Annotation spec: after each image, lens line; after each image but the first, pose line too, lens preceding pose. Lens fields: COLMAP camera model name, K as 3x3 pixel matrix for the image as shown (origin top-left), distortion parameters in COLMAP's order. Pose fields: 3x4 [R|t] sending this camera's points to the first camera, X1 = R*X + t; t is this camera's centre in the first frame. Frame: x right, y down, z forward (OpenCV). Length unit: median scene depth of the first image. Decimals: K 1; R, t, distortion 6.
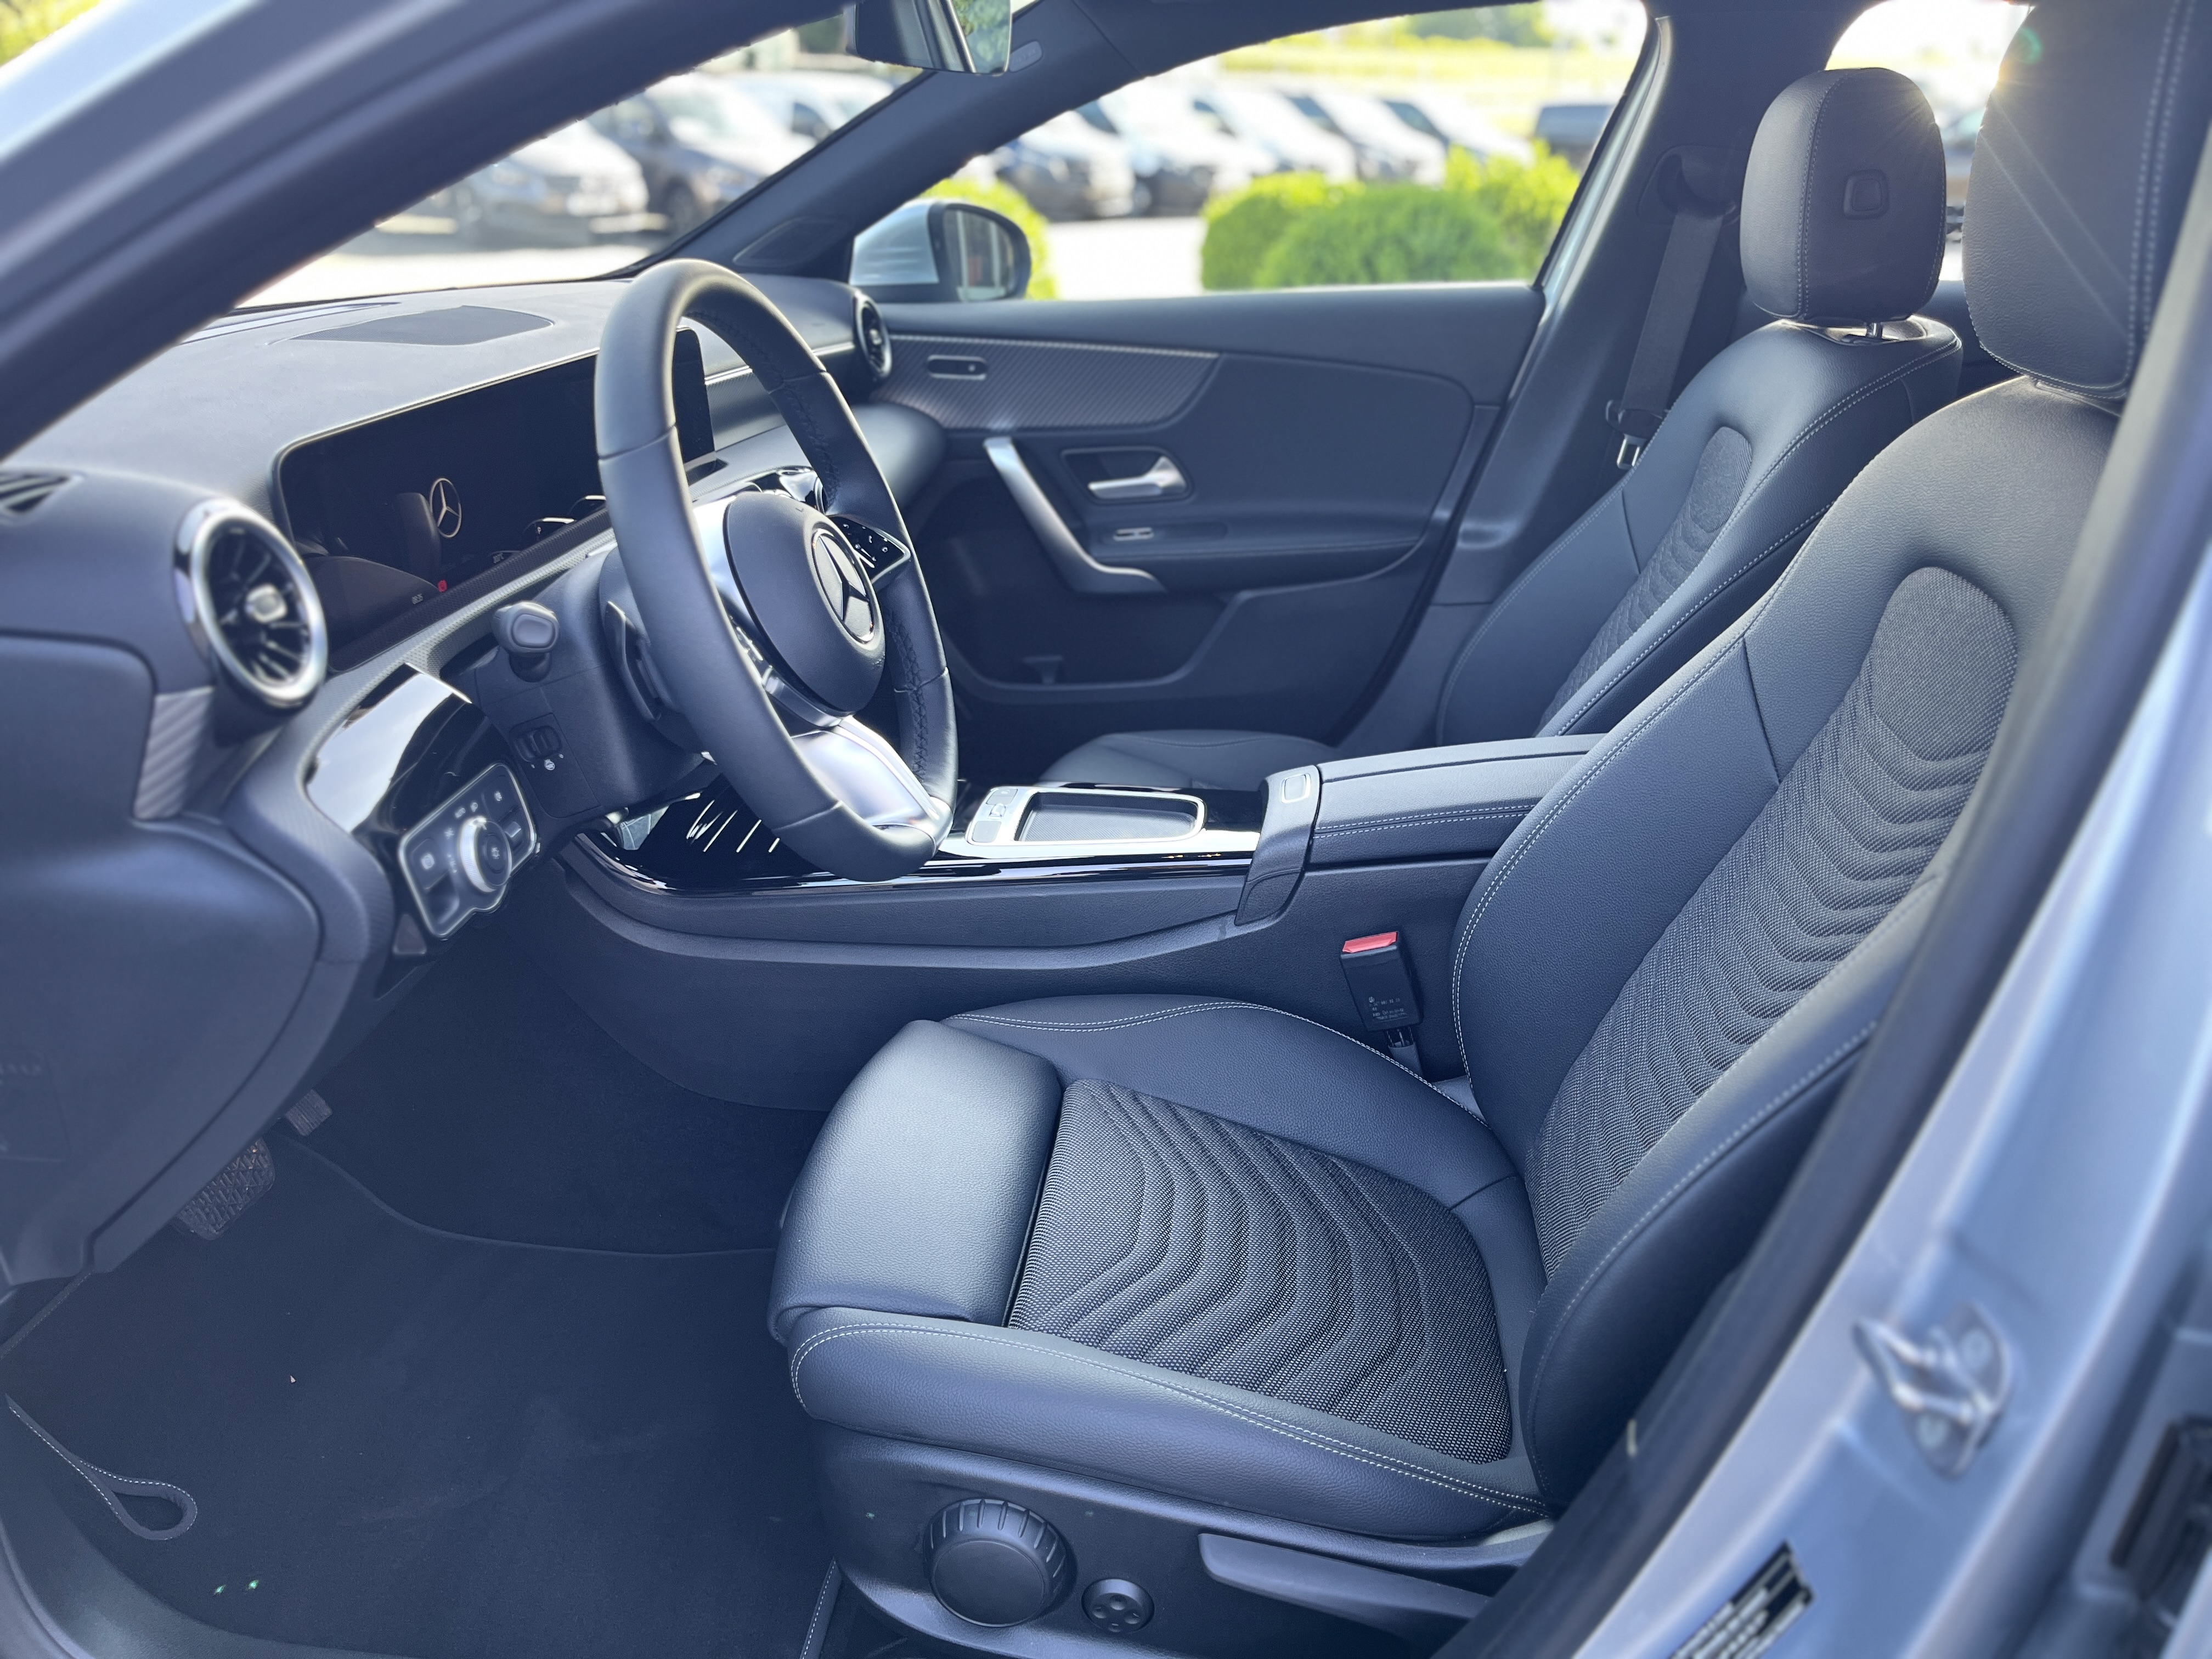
lens RADIAL K [[1670.3, 0, 1107.0], [0, 1670.3, 843.7], [0, 0, 1]] dist [0.083905, -0.114351]
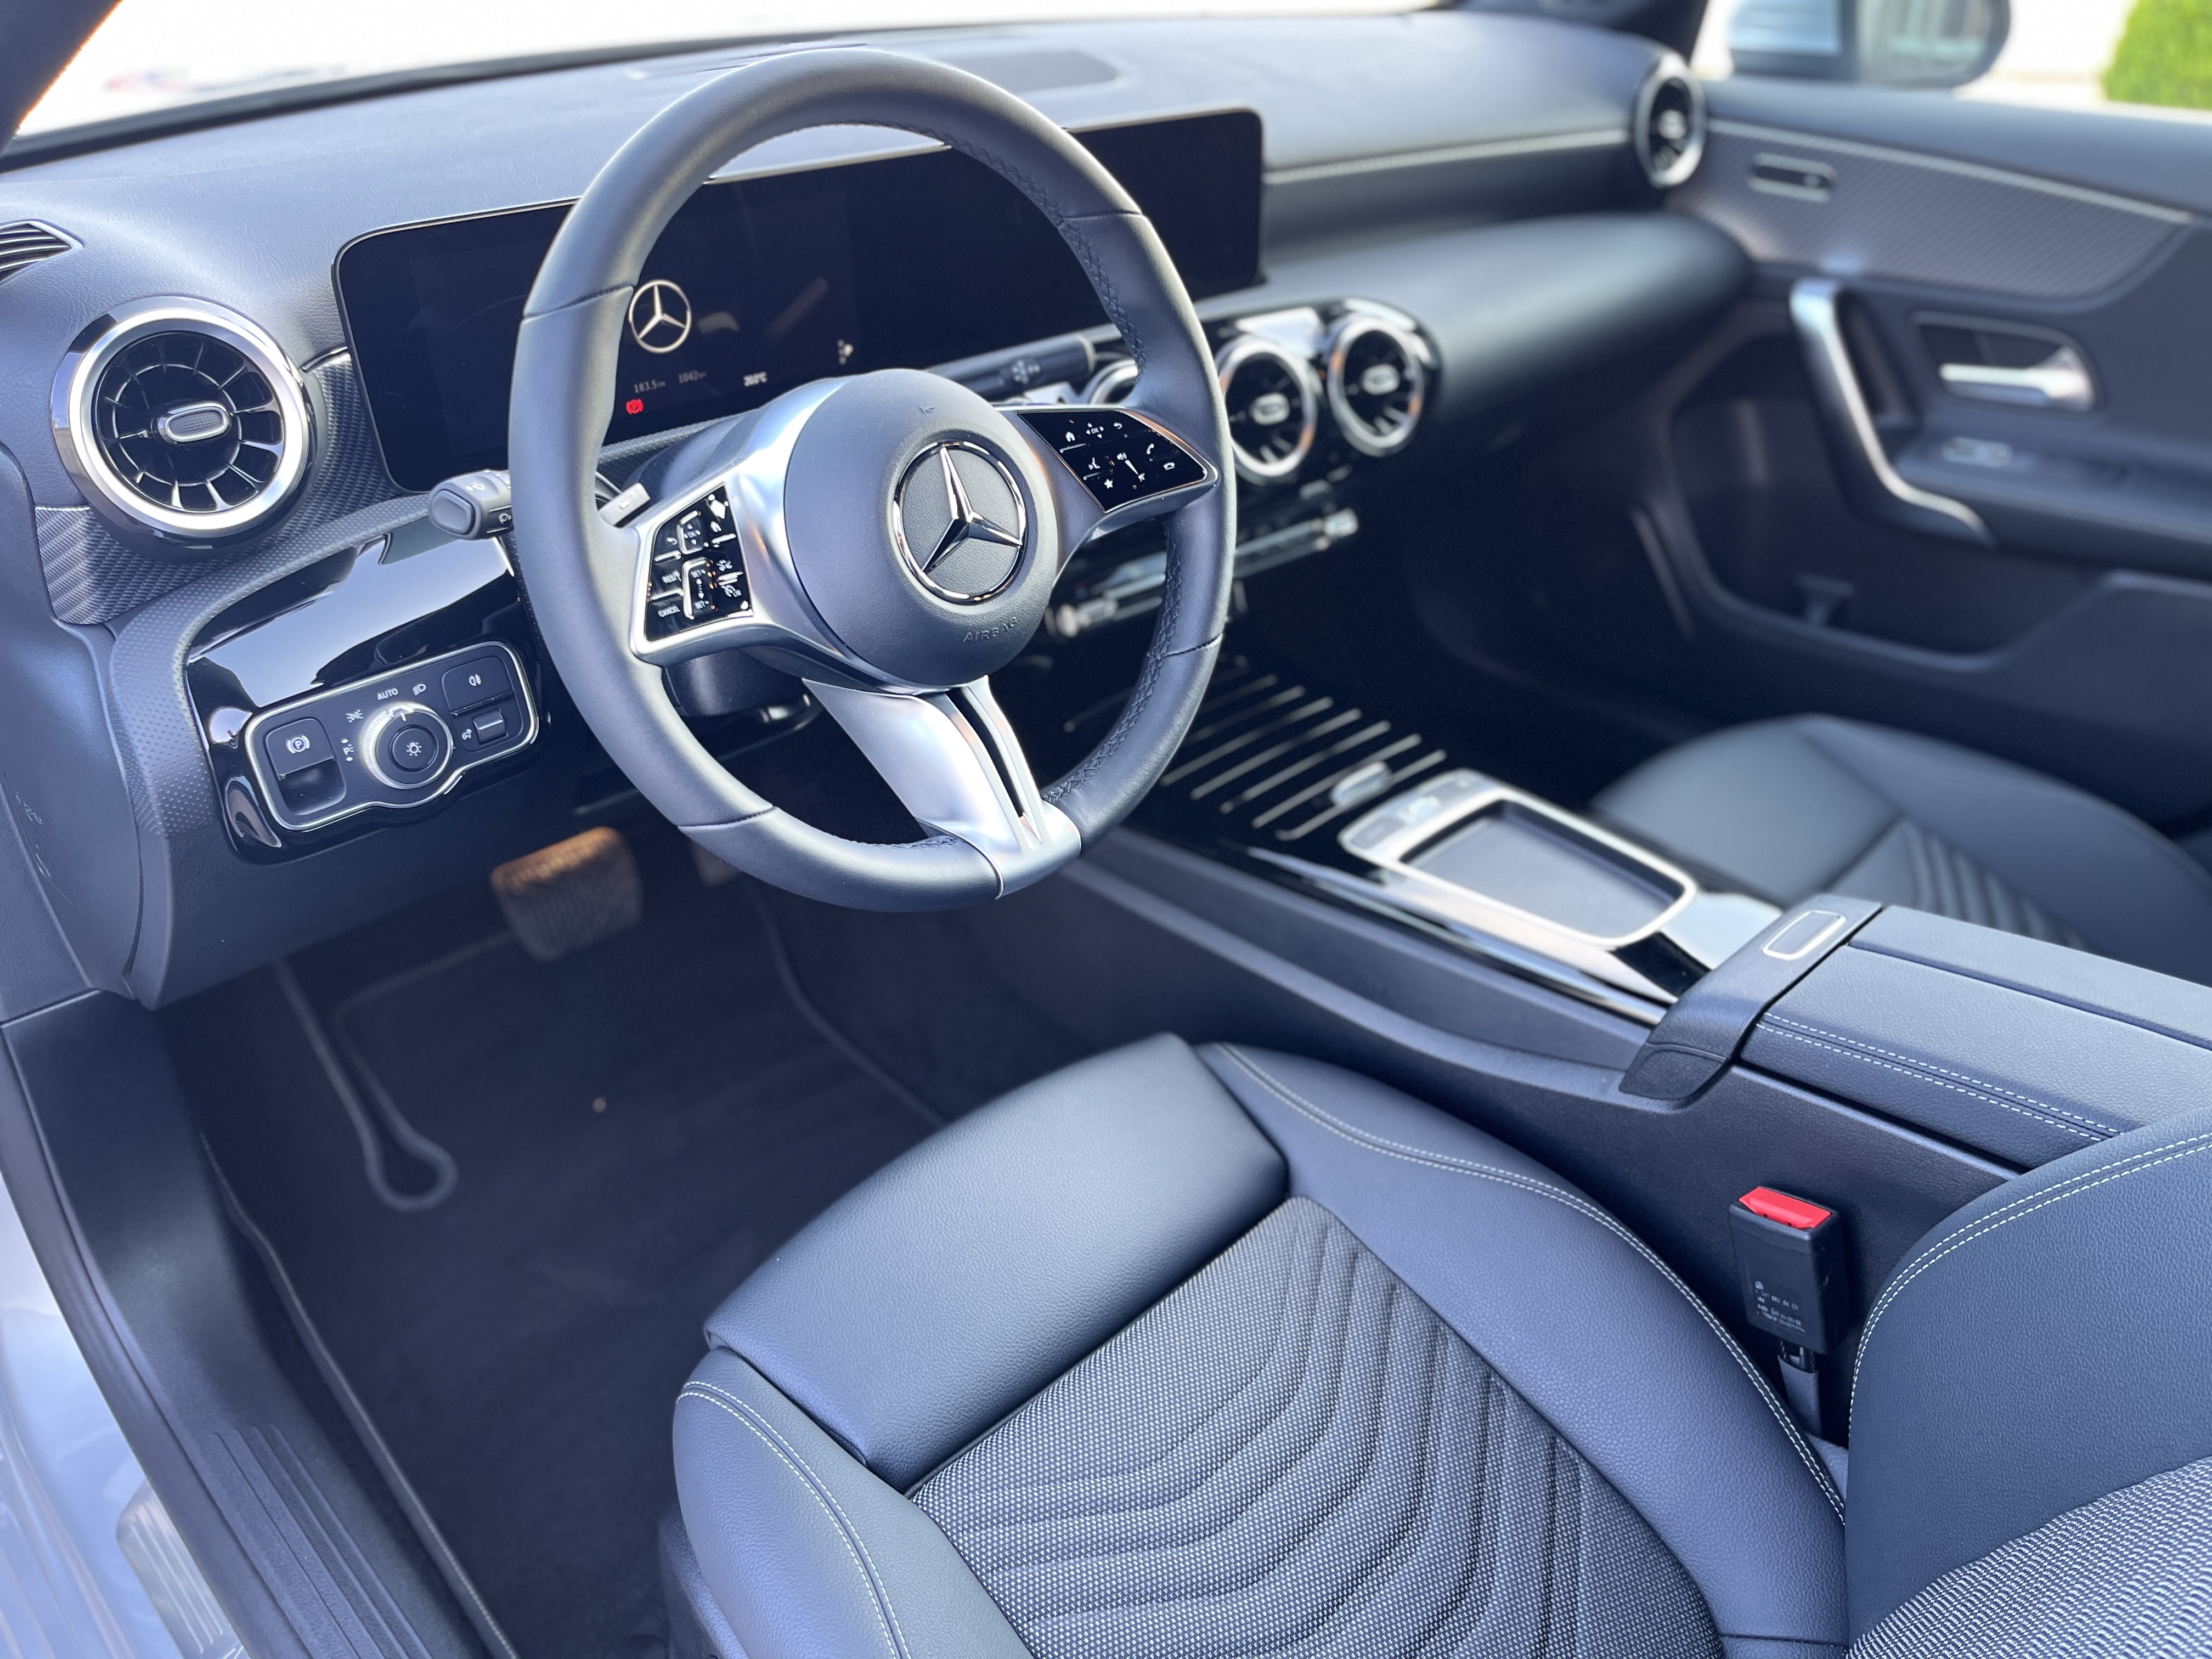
lens RADIAL K [[1670.3, 0, 1107.0], [0, 1670.3, 843.7], [0, 0, 1]] dist [0.083905, -0.114351]
pose [[0.774093, 0.345724, -0.530334, 0.234735], [-0.259328, 0.937374, 0.232550, -0.146340], [0.577520, -0.042485, 0.815271, 0.298897]]
